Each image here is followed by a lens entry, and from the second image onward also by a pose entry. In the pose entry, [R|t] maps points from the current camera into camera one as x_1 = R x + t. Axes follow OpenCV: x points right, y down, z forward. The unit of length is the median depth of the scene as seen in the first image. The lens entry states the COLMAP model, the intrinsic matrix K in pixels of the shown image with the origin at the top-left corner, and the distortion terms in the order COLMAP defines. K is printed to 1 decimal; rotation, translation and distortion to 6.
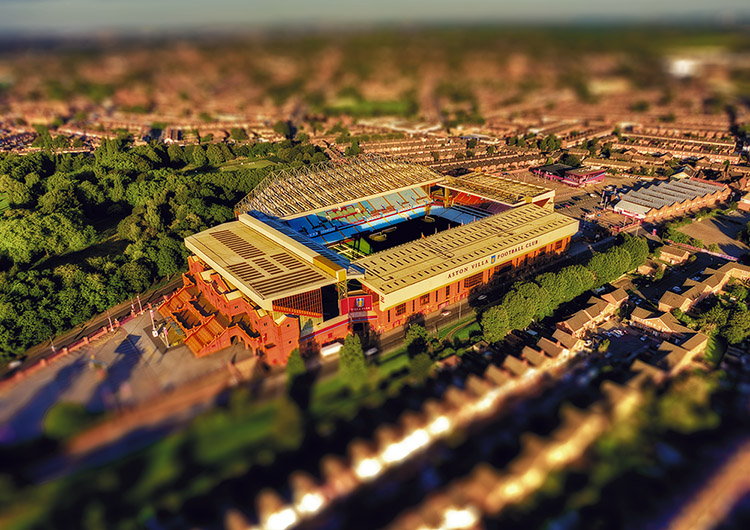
lens RADIAL K [[541.3, 0, 375.0], [0, 541.3, 265.0], [0, 0, 1]] dist [0.026125, -0.002277]
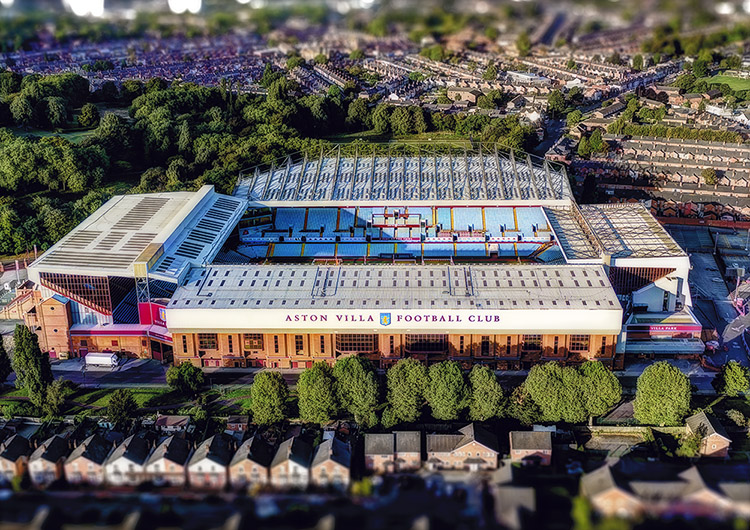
lens RADIAL K [[892.0, 0, 375.0], [0, 892.0, 265.0], [0, 0, 1]] dist [-0.002286, -0.003583]
pose [[0.768425, 0.232405, -0.596247, 0.794566], [-0.268555, 0.962822, 0.029182, -0.095226], [0.580862, 0.137701, 0.802271, 0.166026]]
